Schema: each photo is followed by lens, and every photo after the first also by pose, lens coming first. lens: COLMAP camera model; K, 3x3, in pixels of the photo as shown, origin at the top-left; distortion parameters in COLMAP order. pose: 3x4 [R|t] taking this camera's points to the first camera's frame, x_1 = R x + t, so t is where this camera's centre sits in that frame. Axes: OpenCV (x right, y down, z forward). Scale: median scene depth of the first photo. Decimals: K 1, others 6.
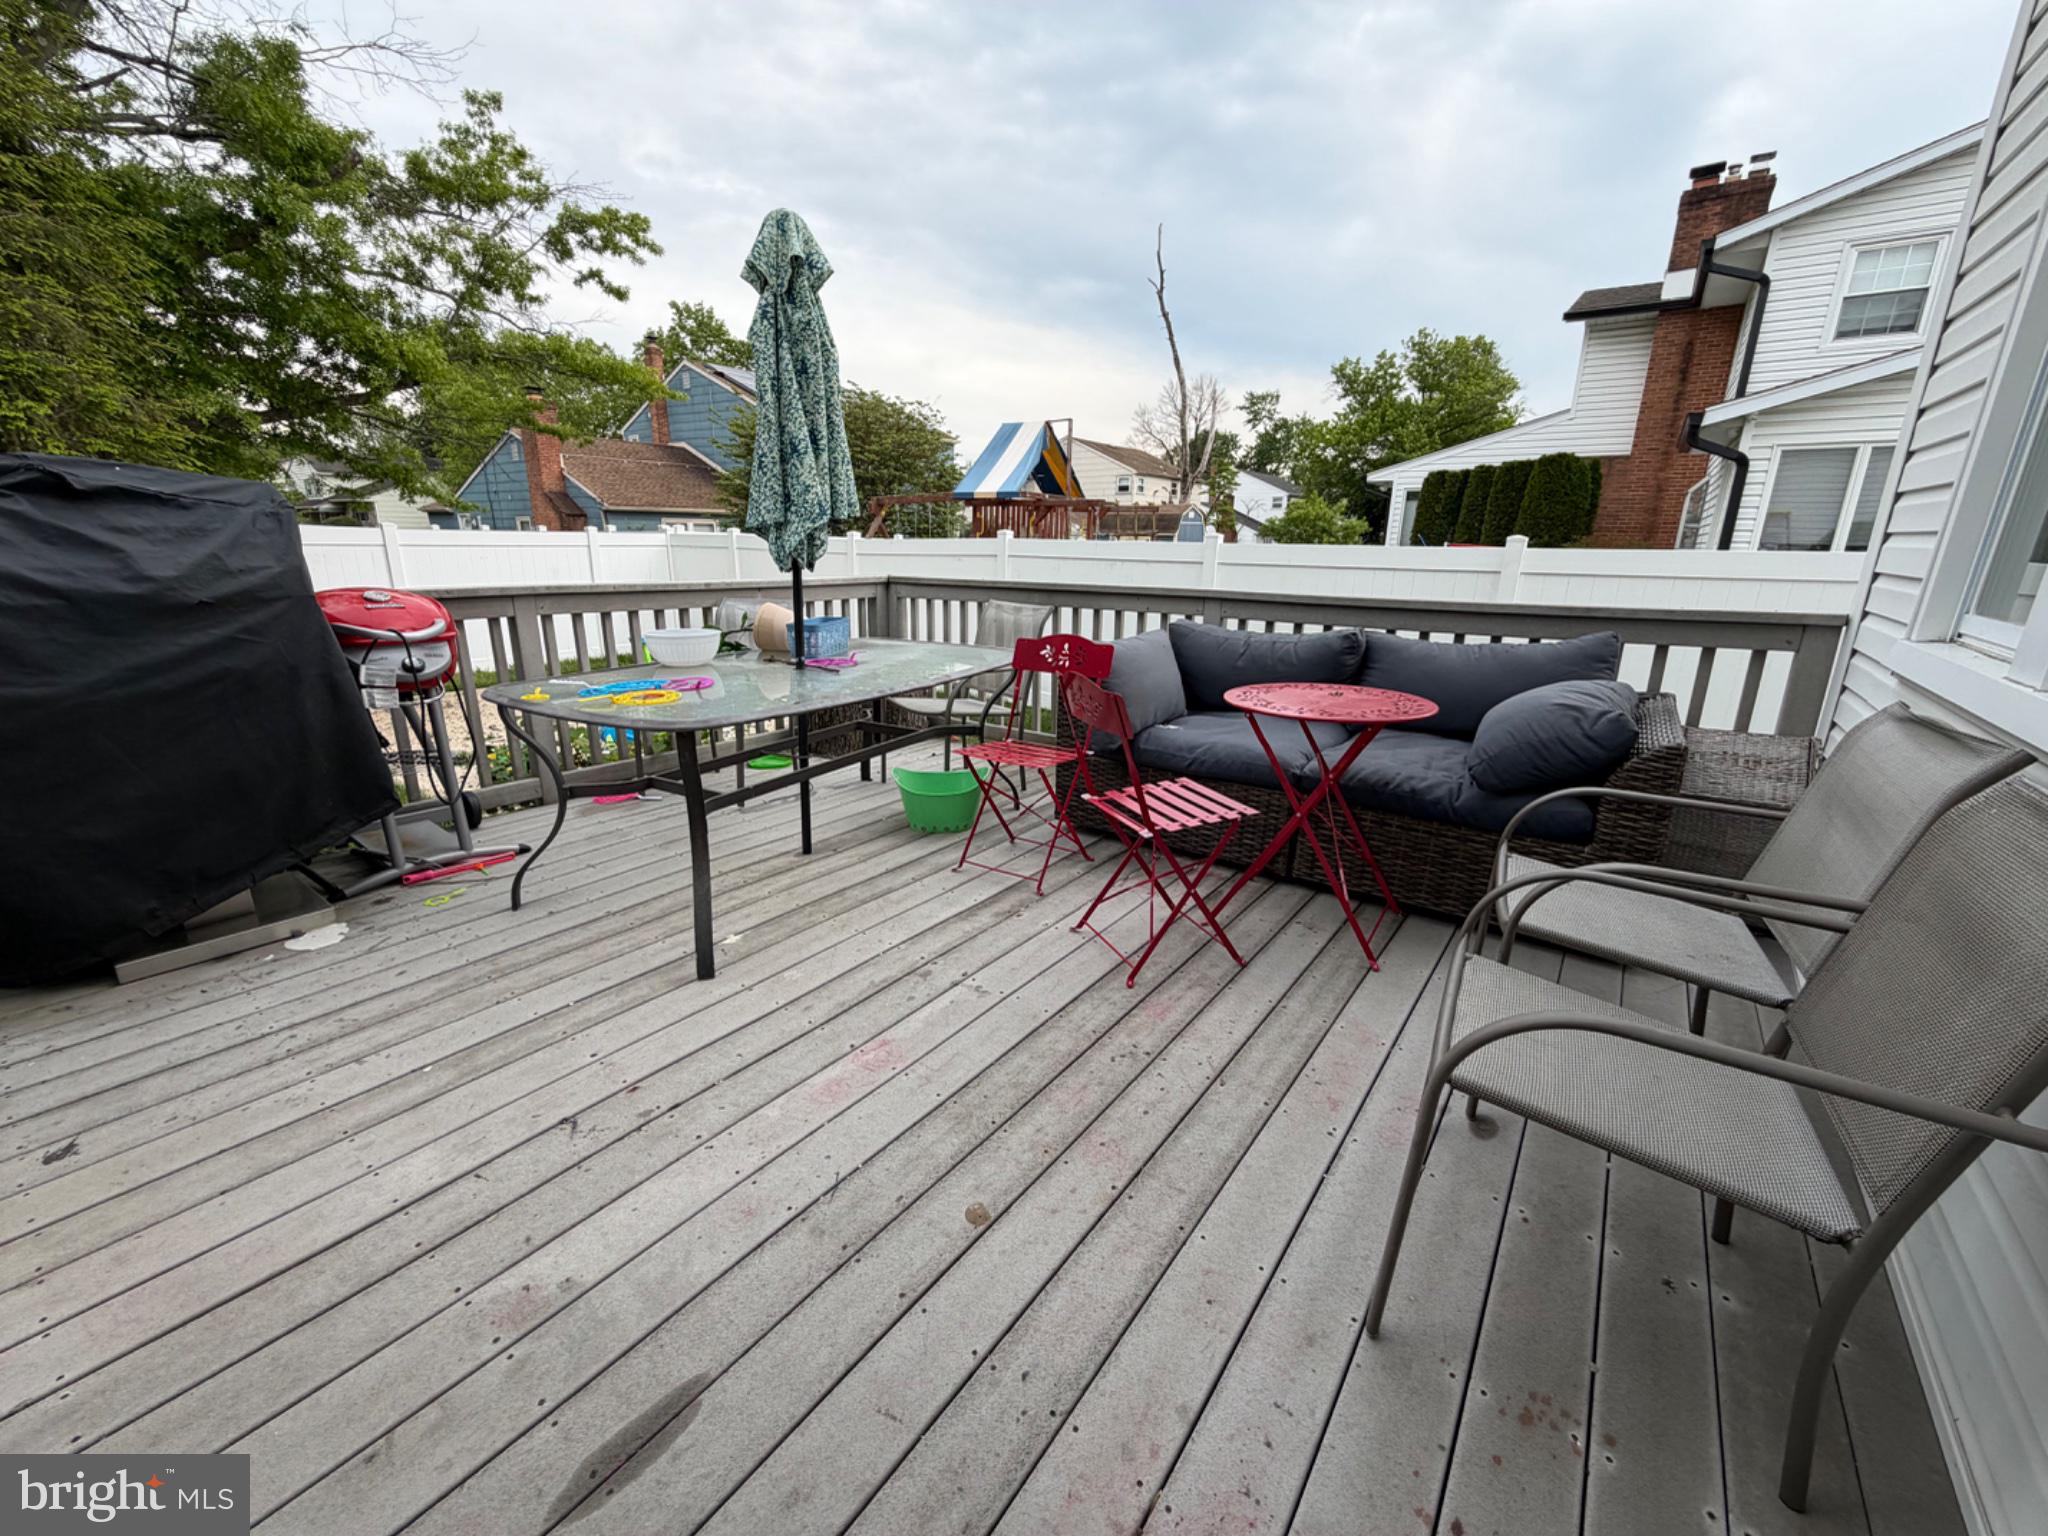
lens RADIAL K [[824.1, 0, 1025.0], [0, 824.1, 768.9], [0, 0, 1]] dist [0.006523, -0.002132]
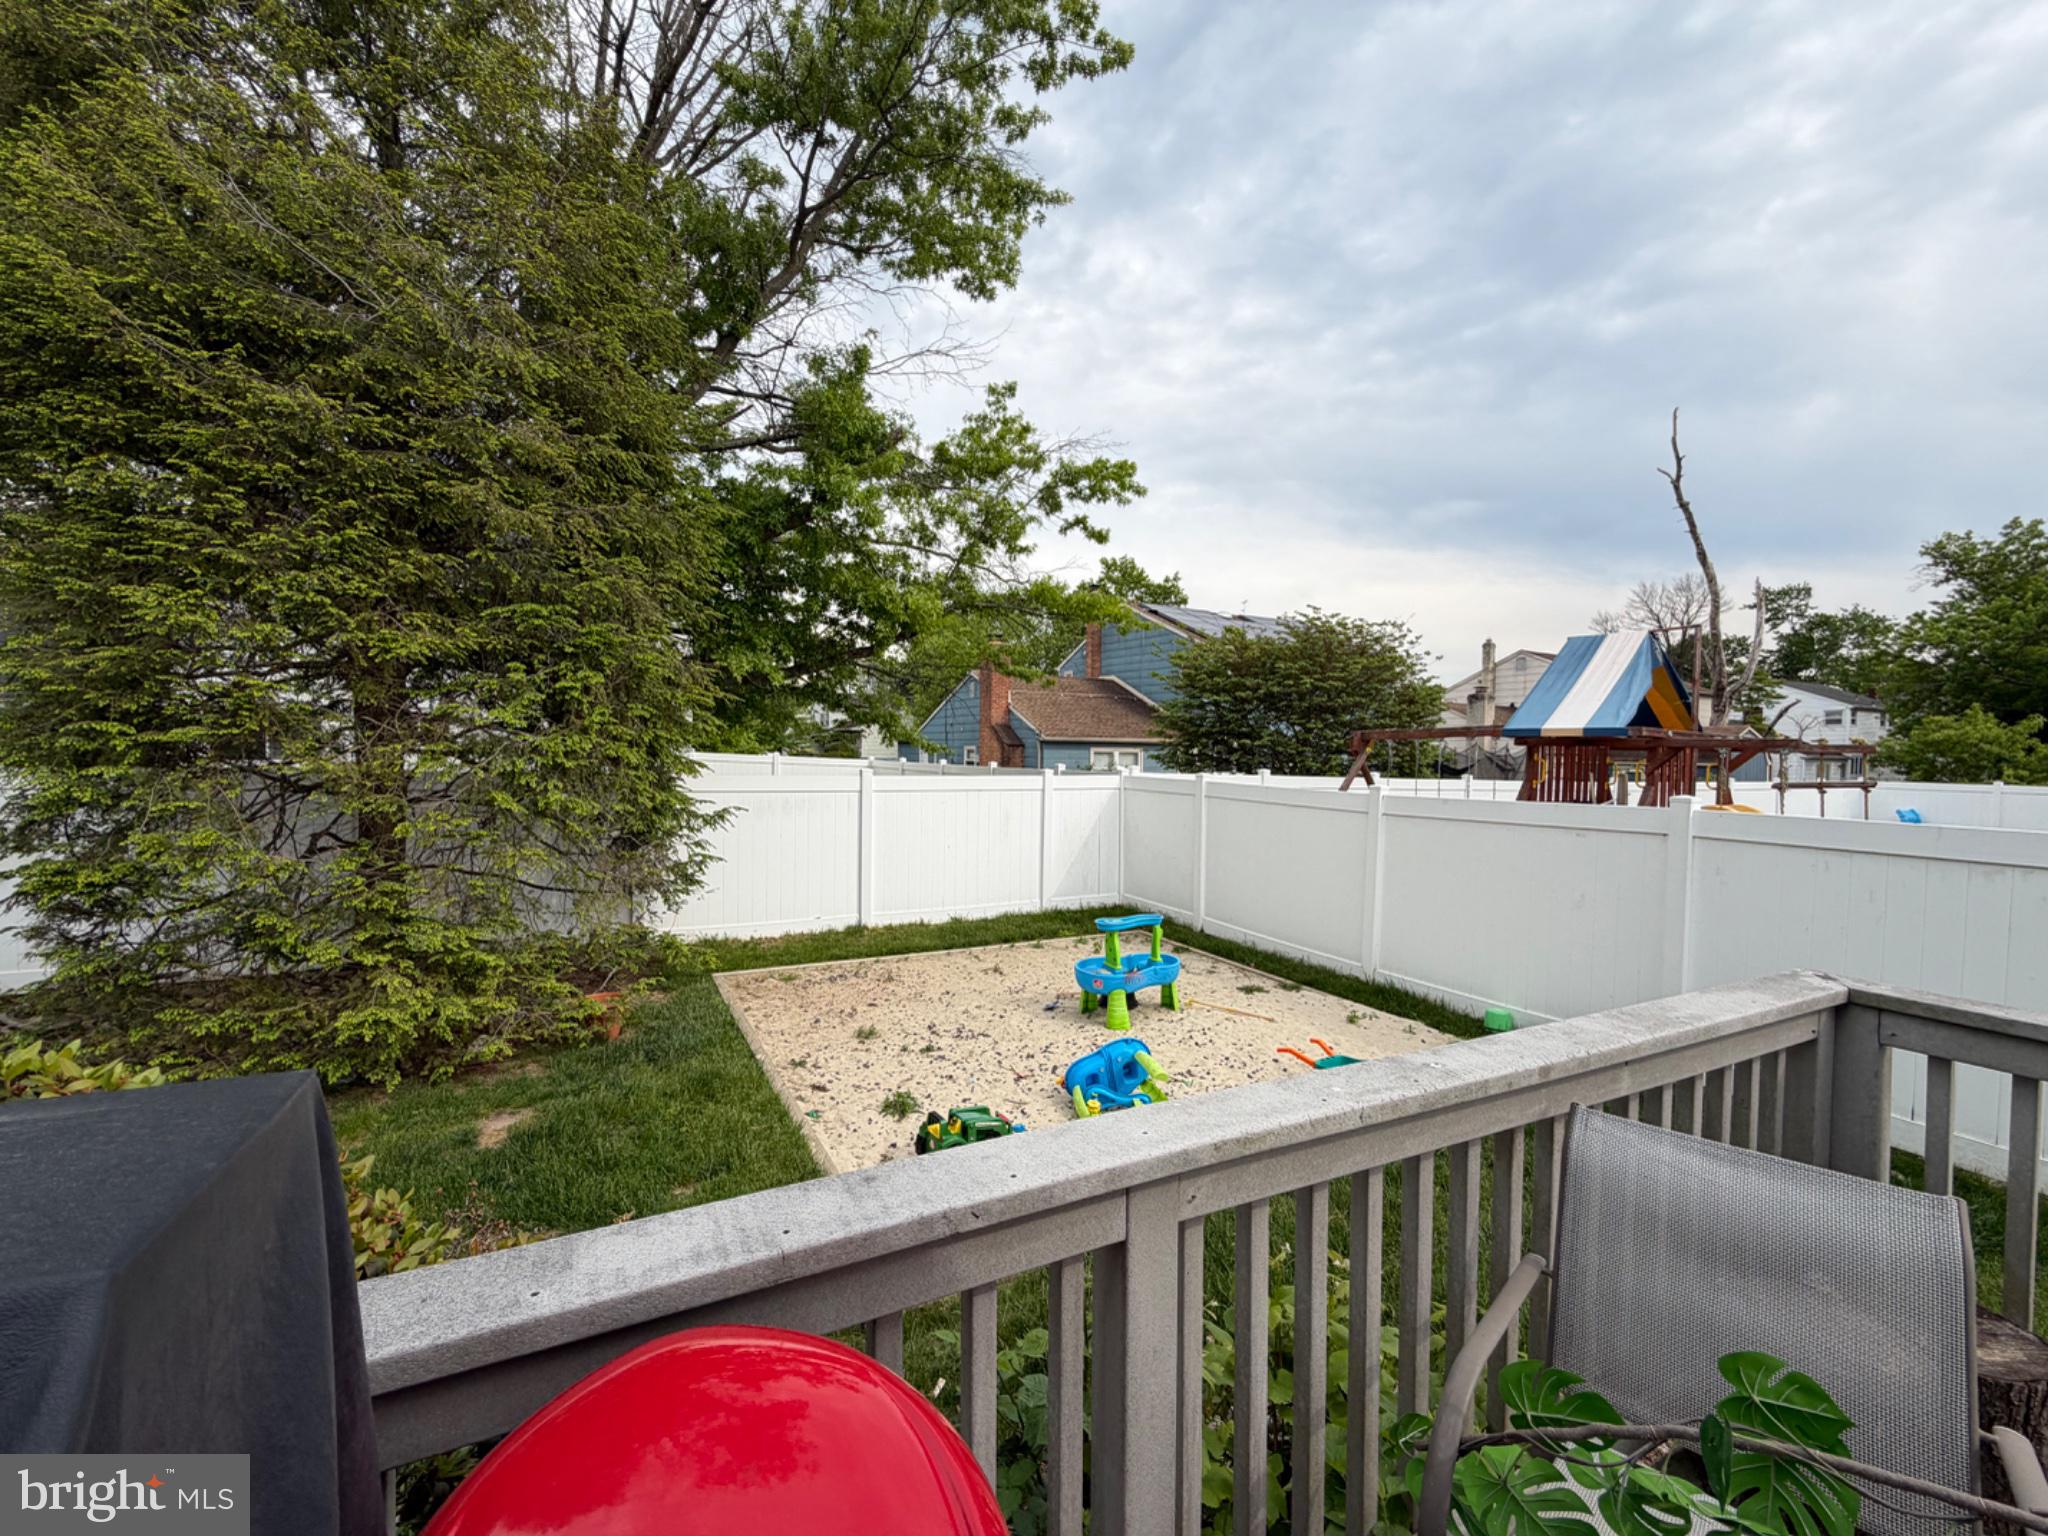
lens RADIAL K [[824.1, 0, 1018.4], [0, 824.1, 780.8], [0, 0, 1]] dist [0.006523, -0.002132]
pose [[0.897107, 0.017619, -0.441462, -0.148755], [-0.122553, 0.969918, -0.210333, -0.084162], [0.424476, 0.242794, 0.872279, 0.189797]]
